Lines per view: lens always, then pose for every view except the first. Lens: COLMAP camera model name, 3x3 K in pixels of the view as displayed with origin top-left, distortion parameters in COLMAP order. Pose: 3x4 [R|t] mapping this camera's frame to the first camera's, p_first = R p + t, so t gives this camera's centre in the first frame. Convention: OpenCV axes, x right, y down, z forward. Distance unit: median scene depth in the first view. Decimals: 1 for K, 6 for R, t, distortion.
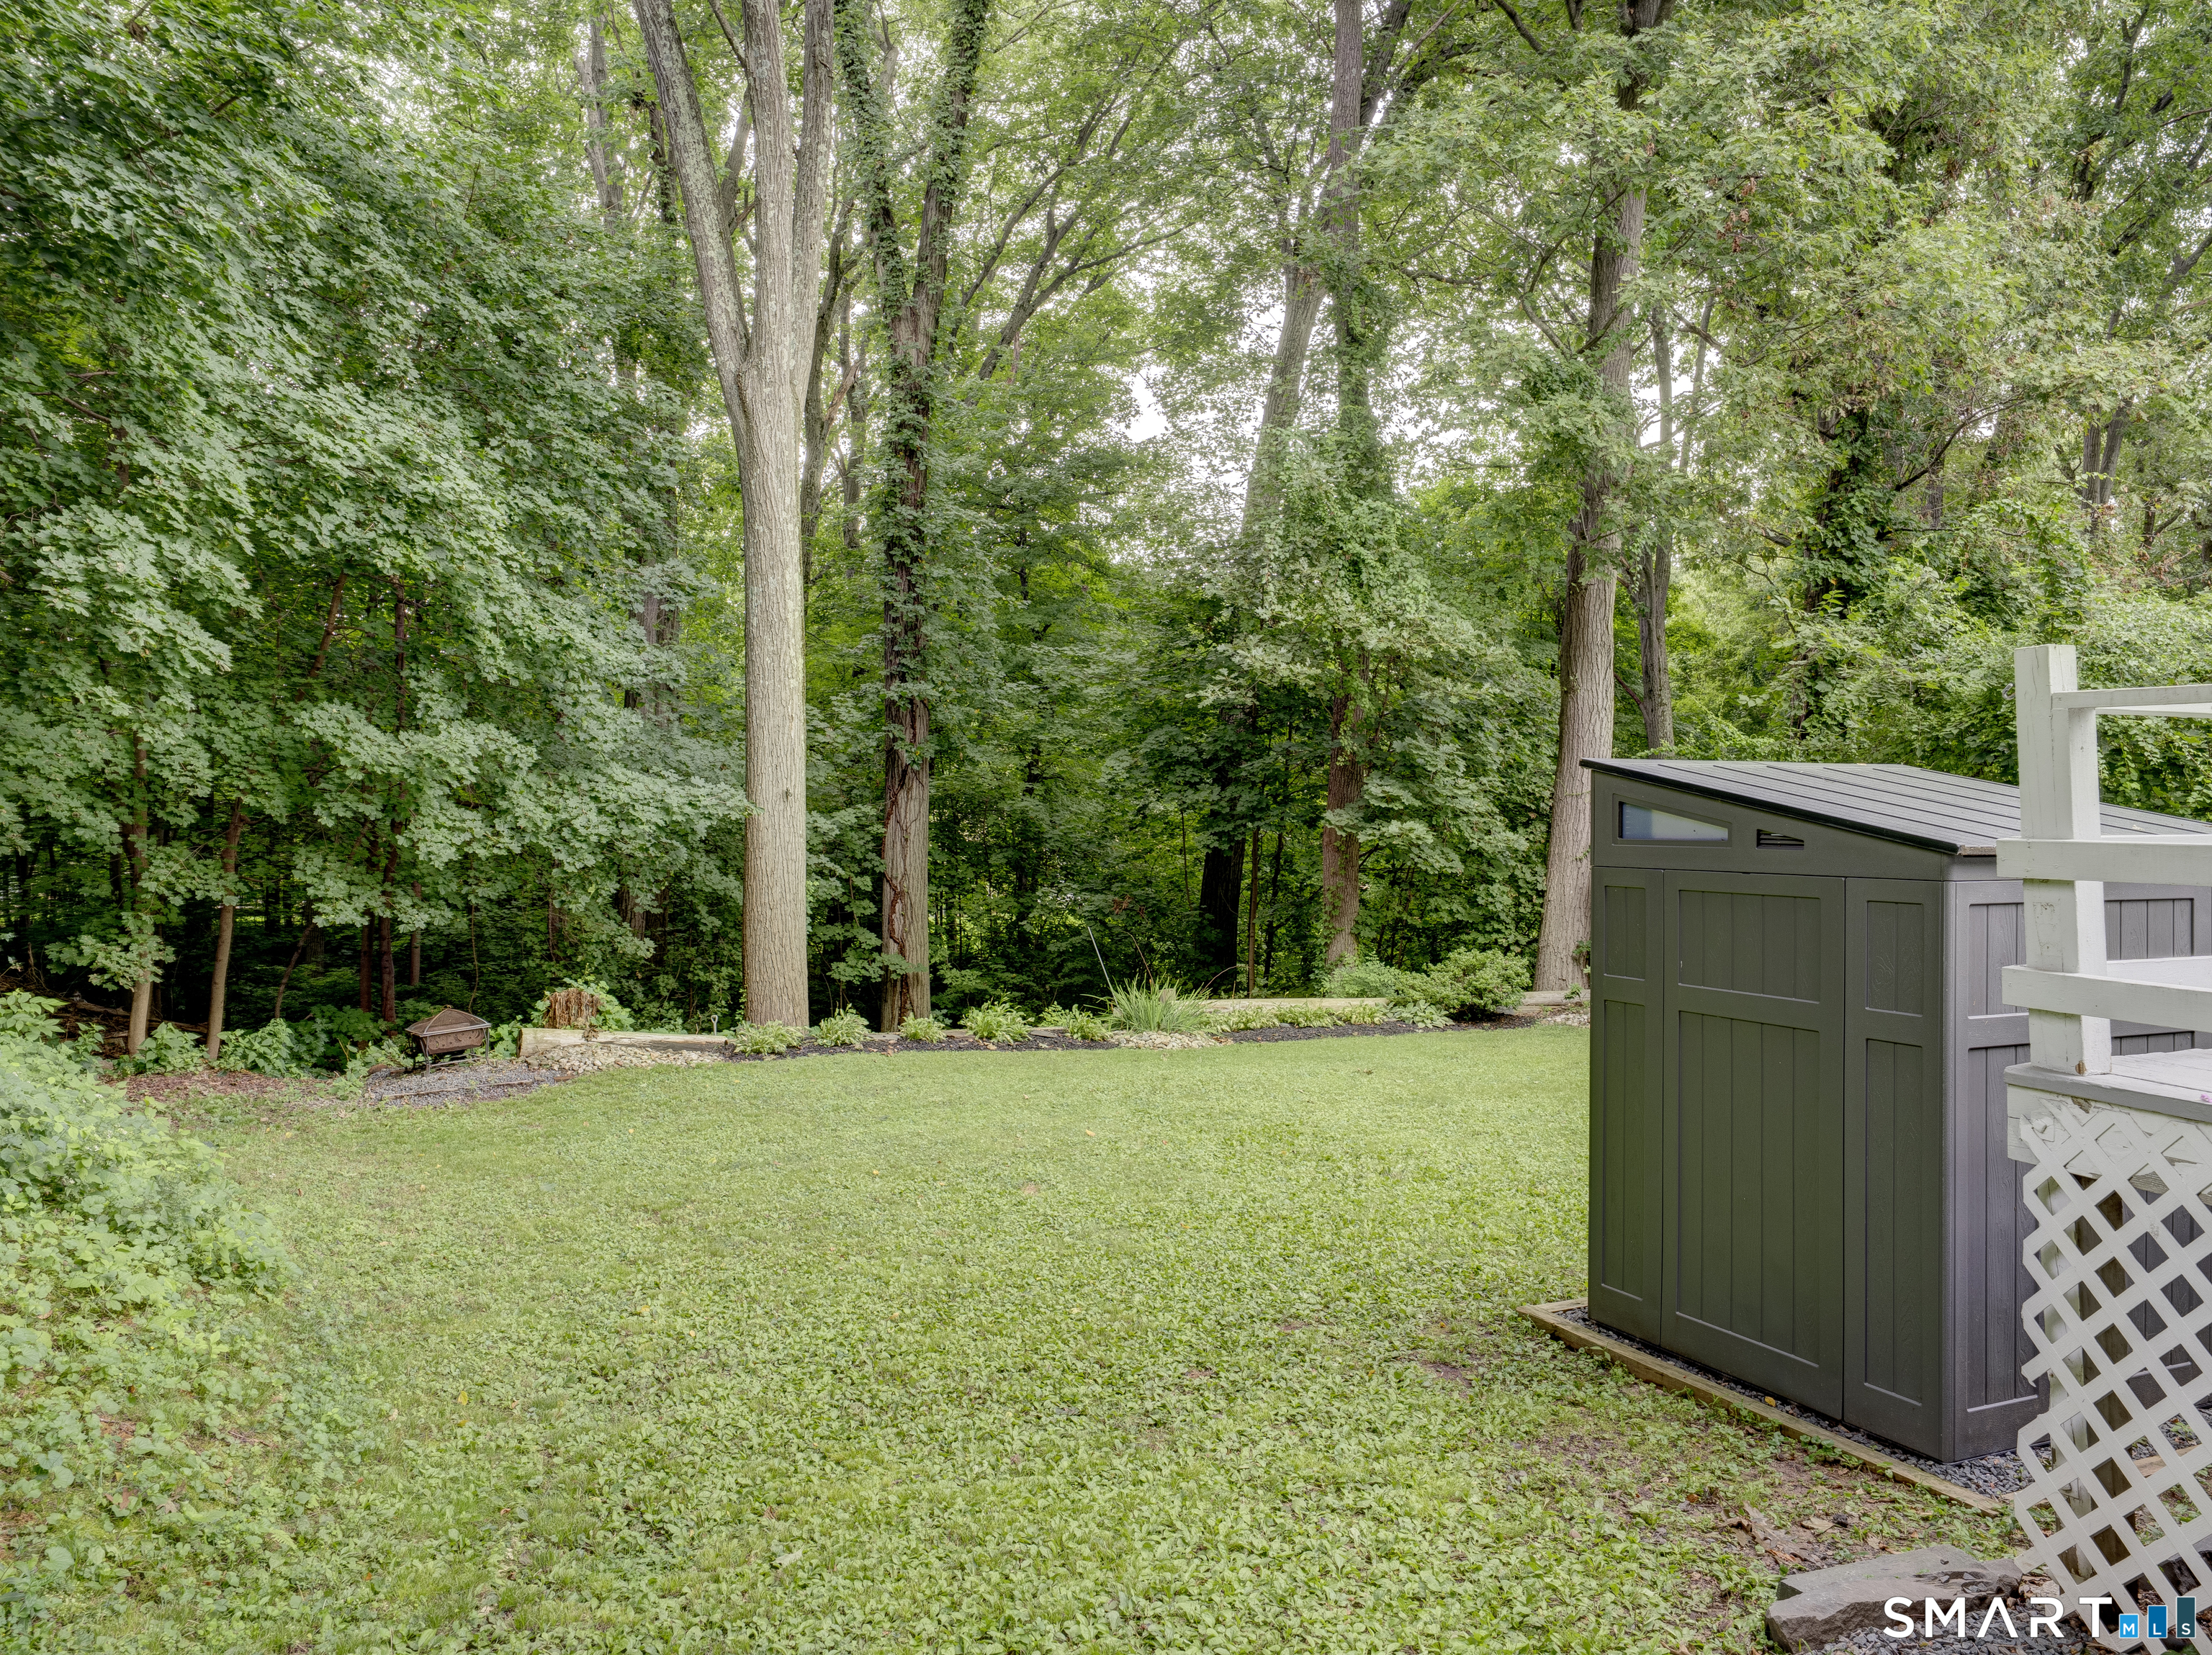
lens RADIAL K [[1612.0, 0, 1127.2], [0, 1612.0, 821.6], [0, 0, 1]] dist [0.026504, 0.001808]
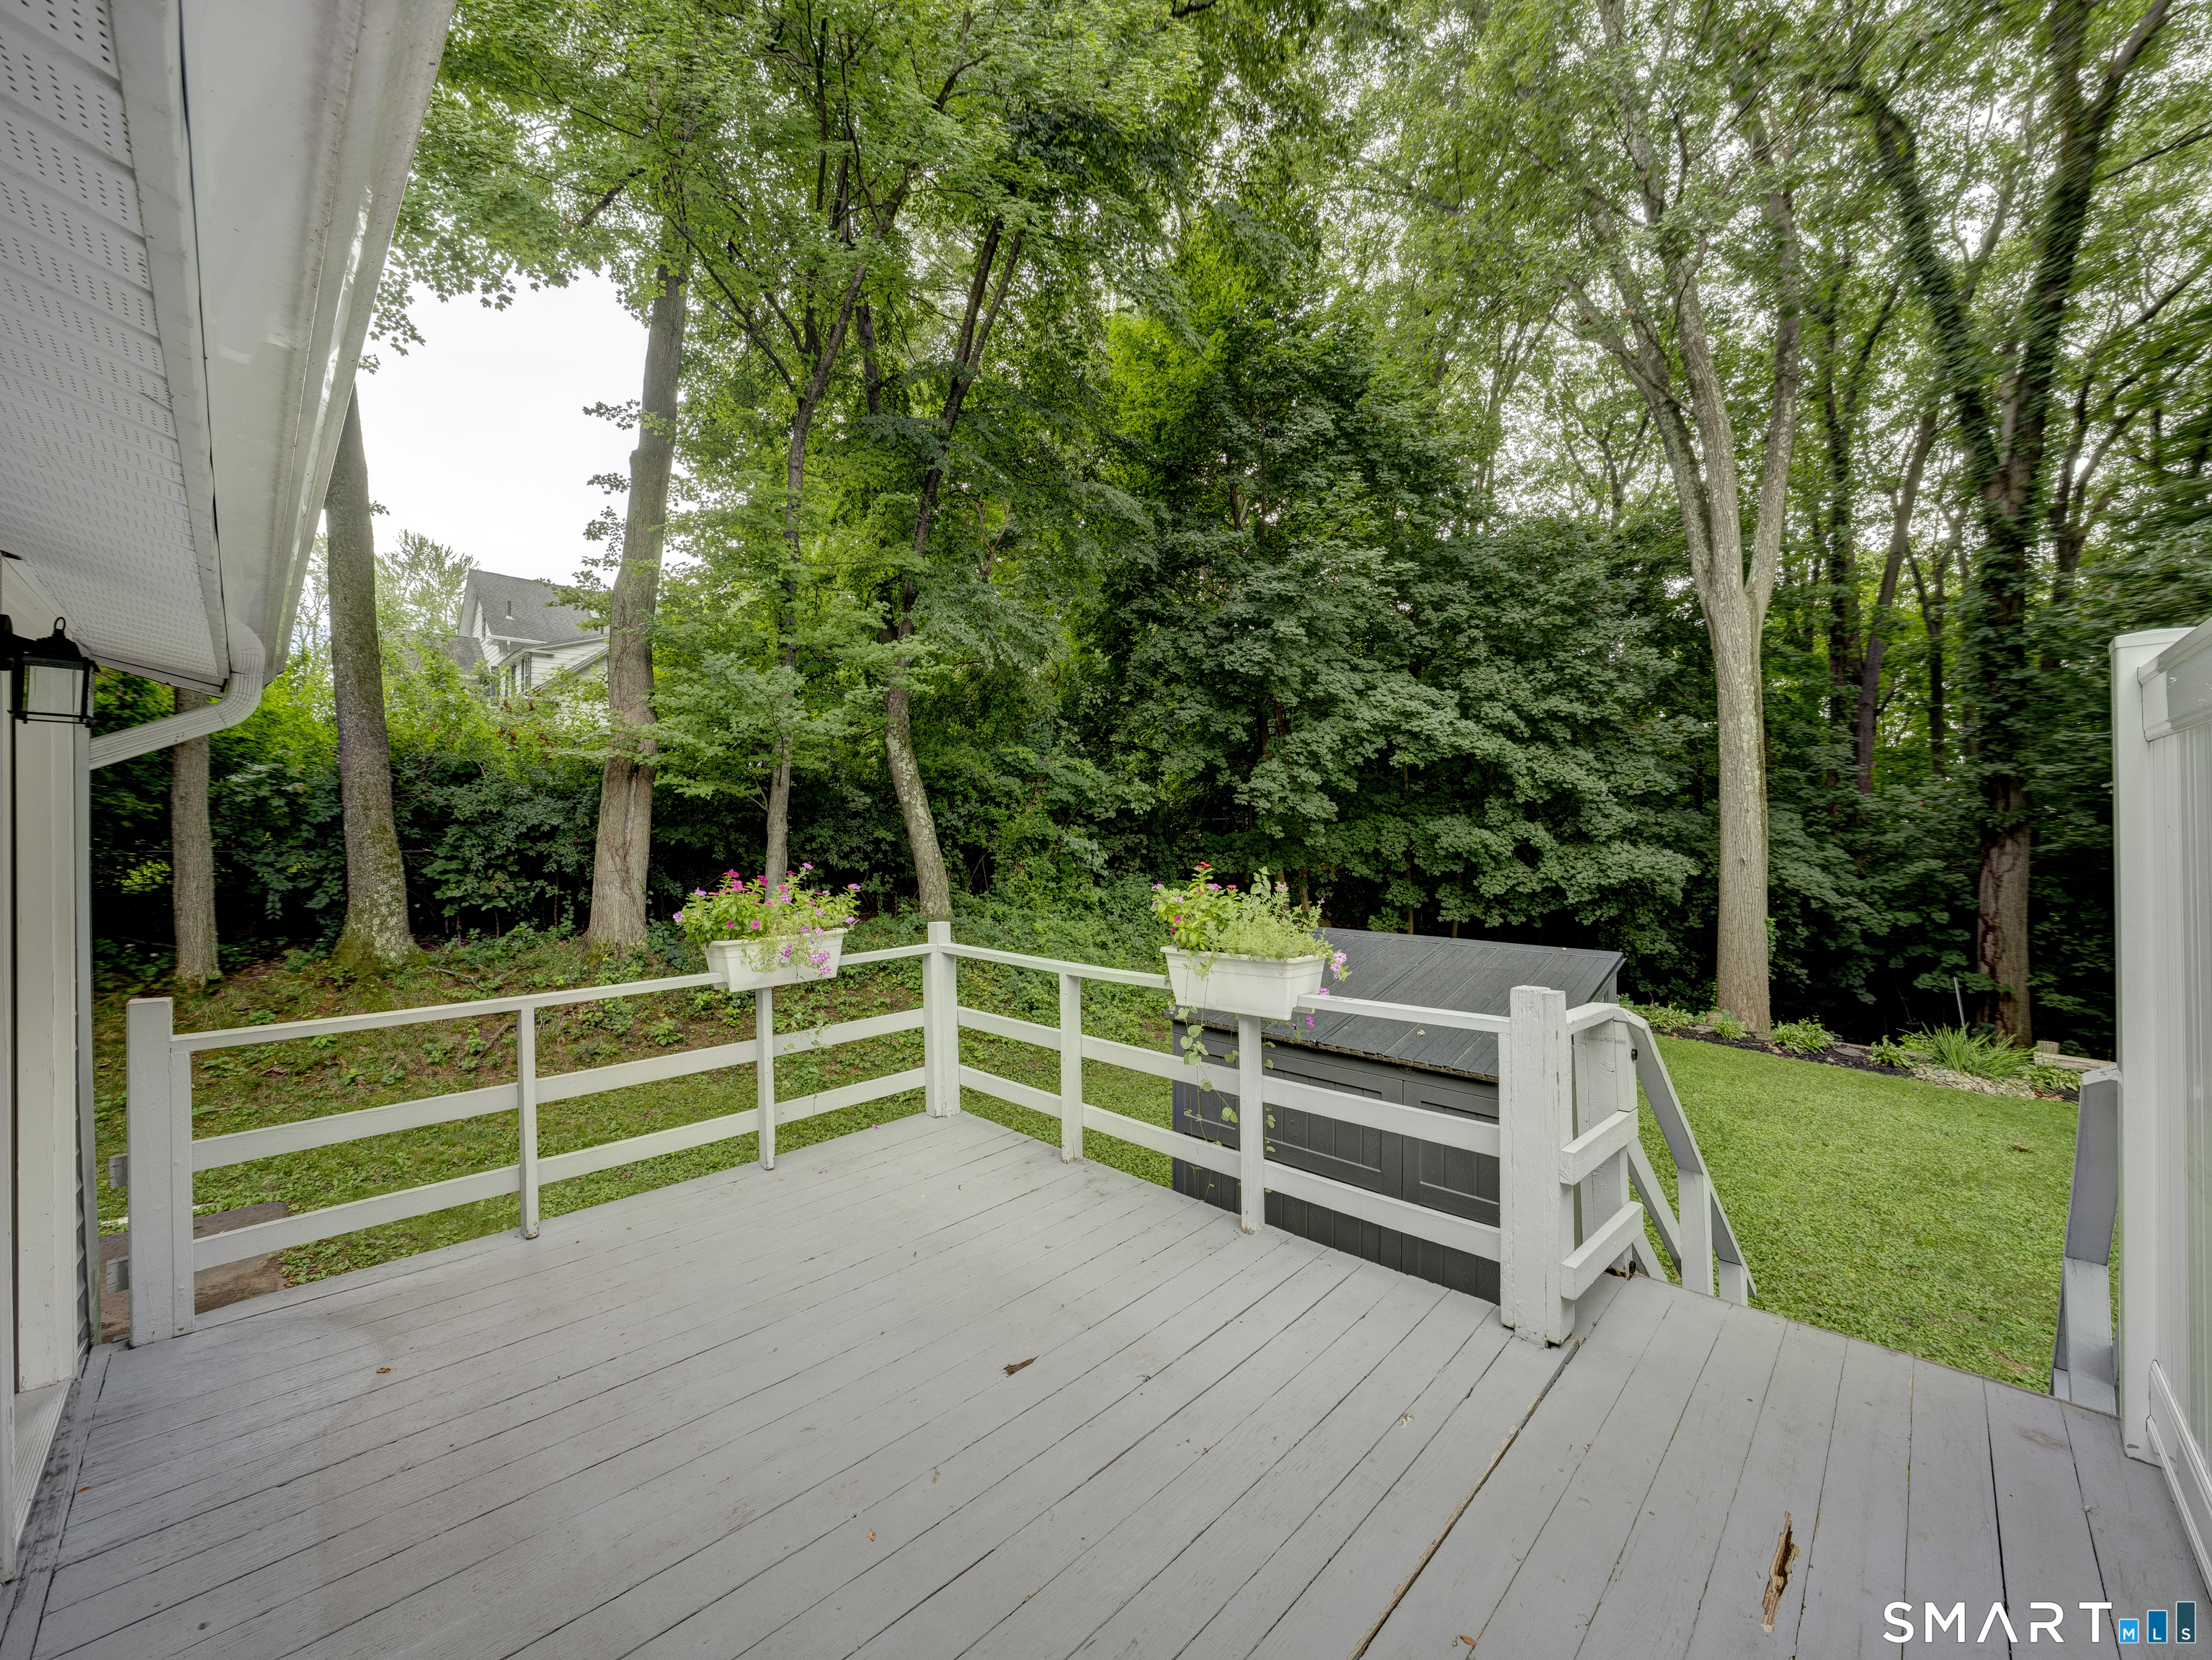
lens RADIAL K [[852.8, 0, 1112.2], [0, 852.8, 826.4], [0, 0, 1]] dist [-0.021078, 0.002411]
pose [[0.359978, -0.005694, -0.932943, 0.337666], [-0.002601, 0.999971, -0.007107, -0.043657], [0.932957, 0.004985, 0.359953, 0.153539]]
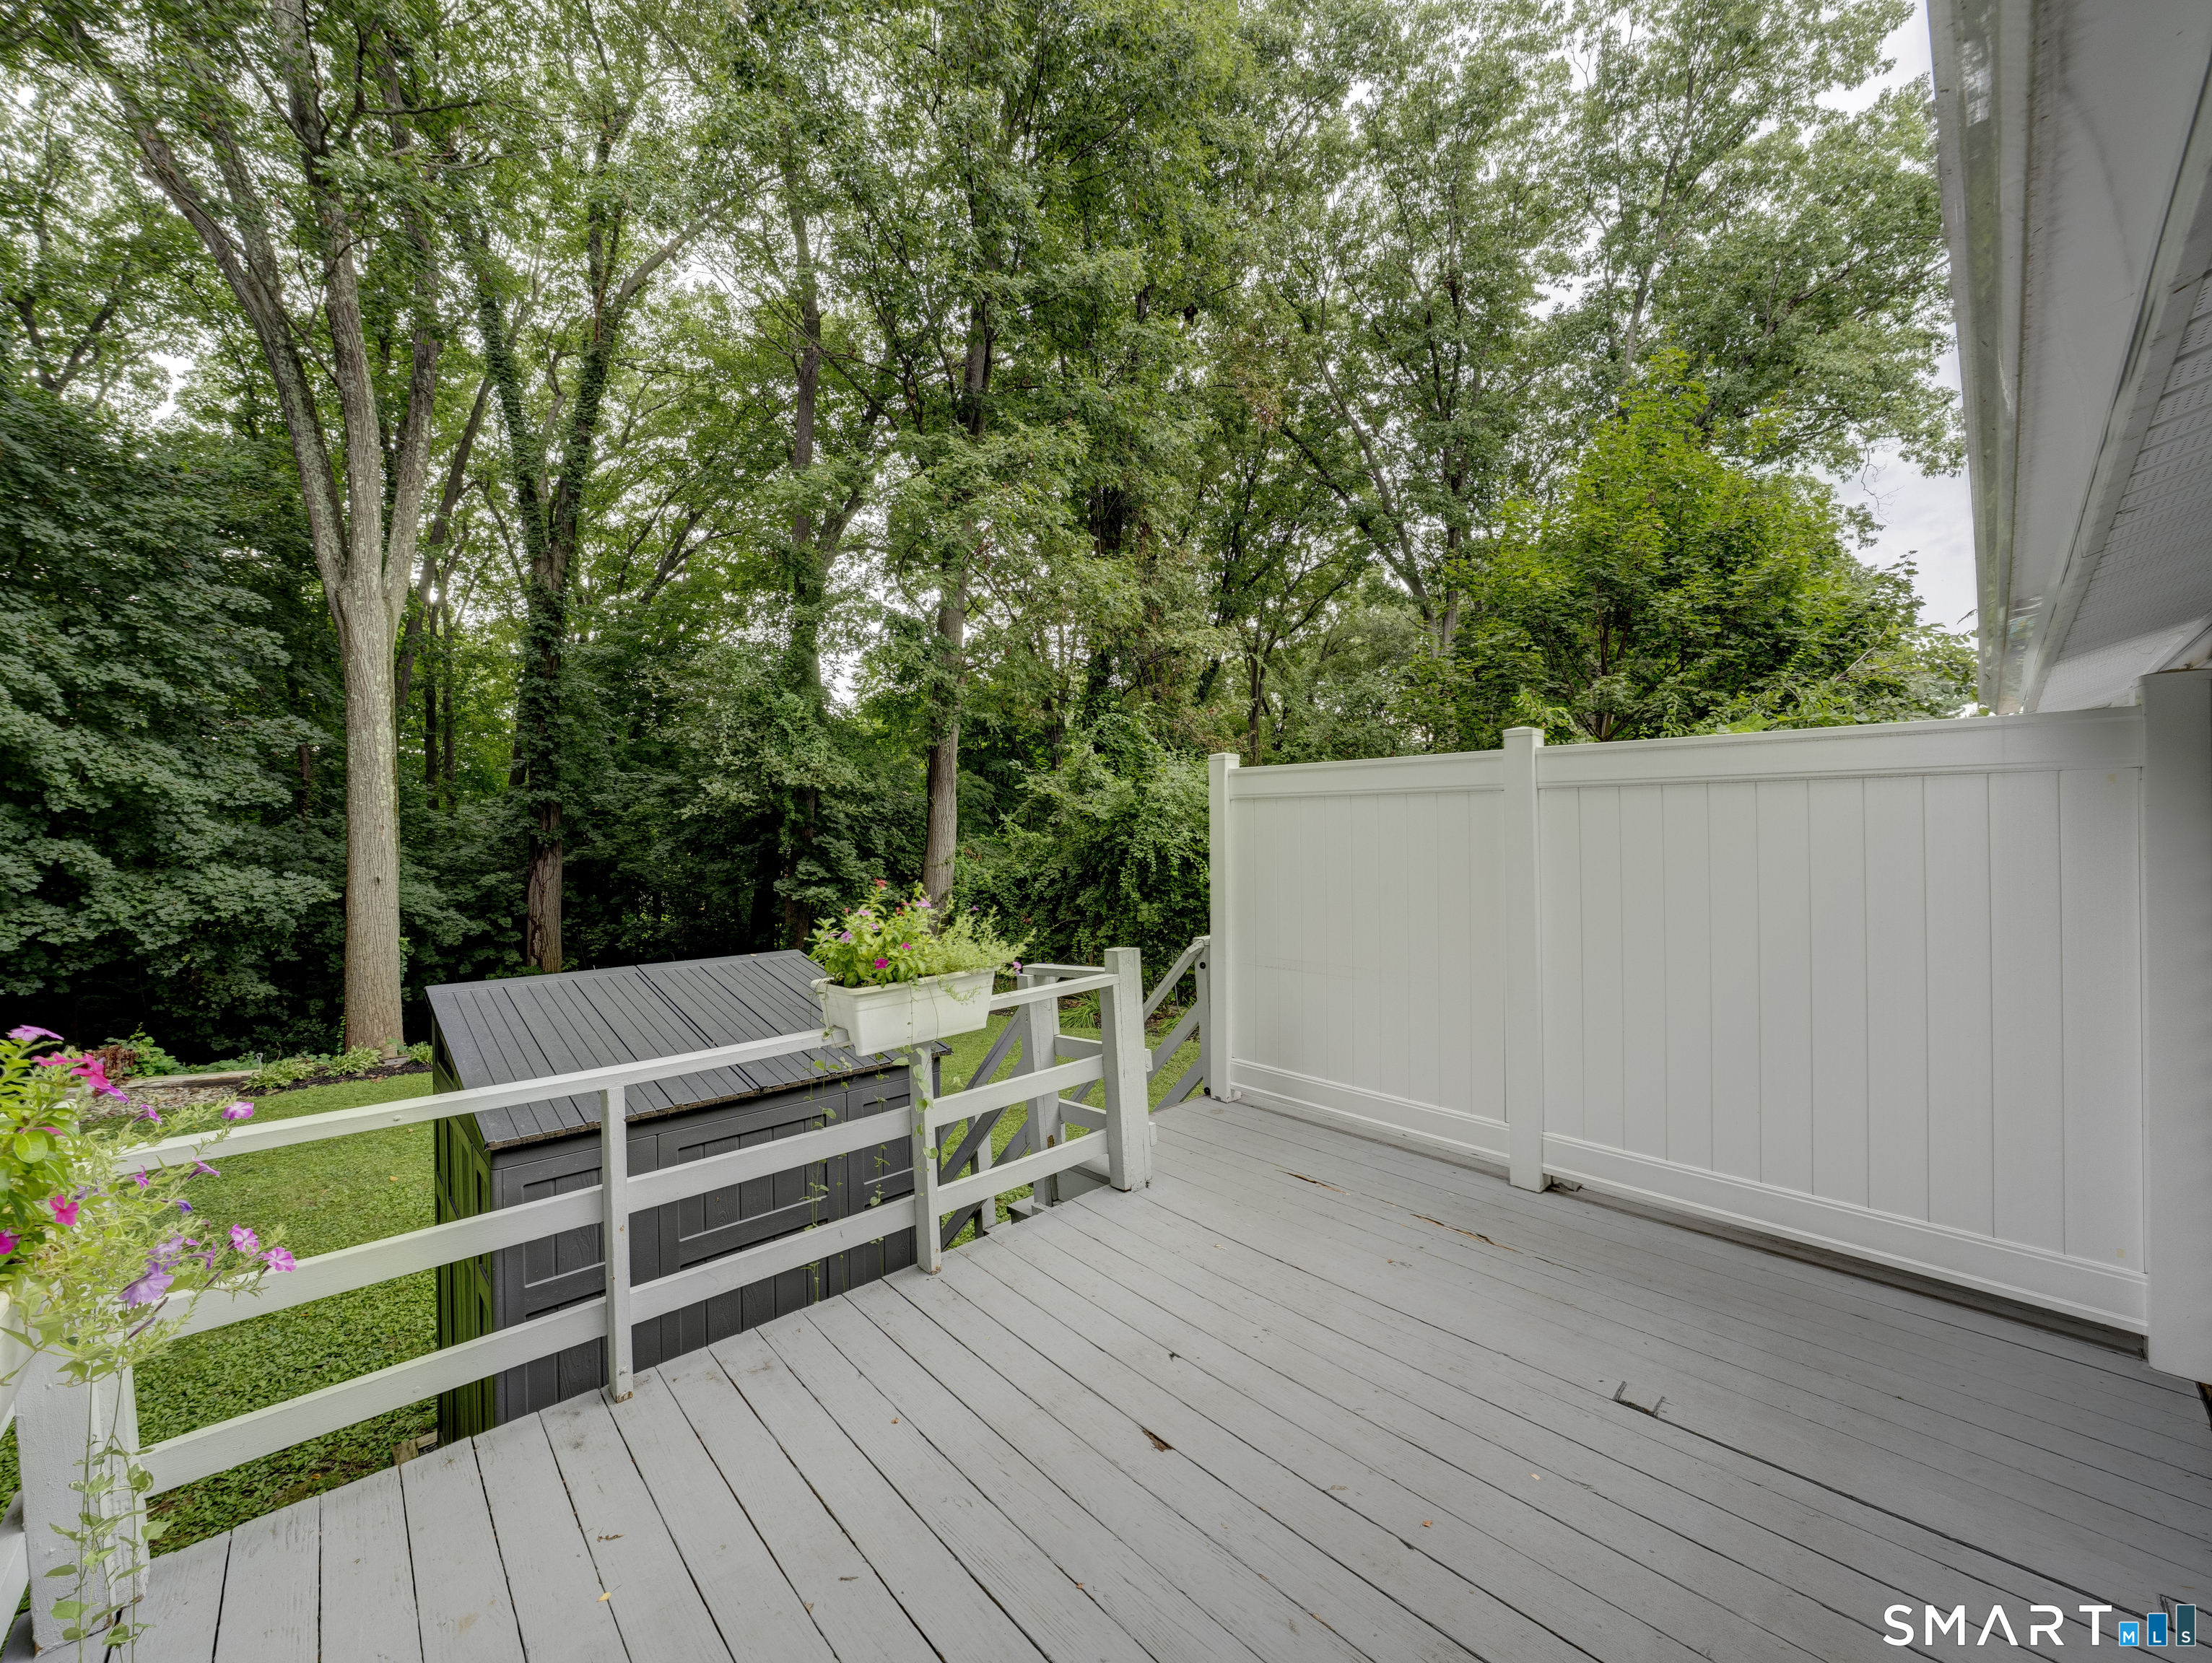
lens RADIAL K [[852.8, 0, 1102.4], [0, 852.8, 829.8], [0, 0, 1]] dist [-0.021078, 0.002411]
pose [[0.950403, -0.010218, 0.310853, 0.181175], [0.014937, 0.999806, -0.012804, -0.044388], [-0.310662, 0.016812, 0.950372, 0.083172]]
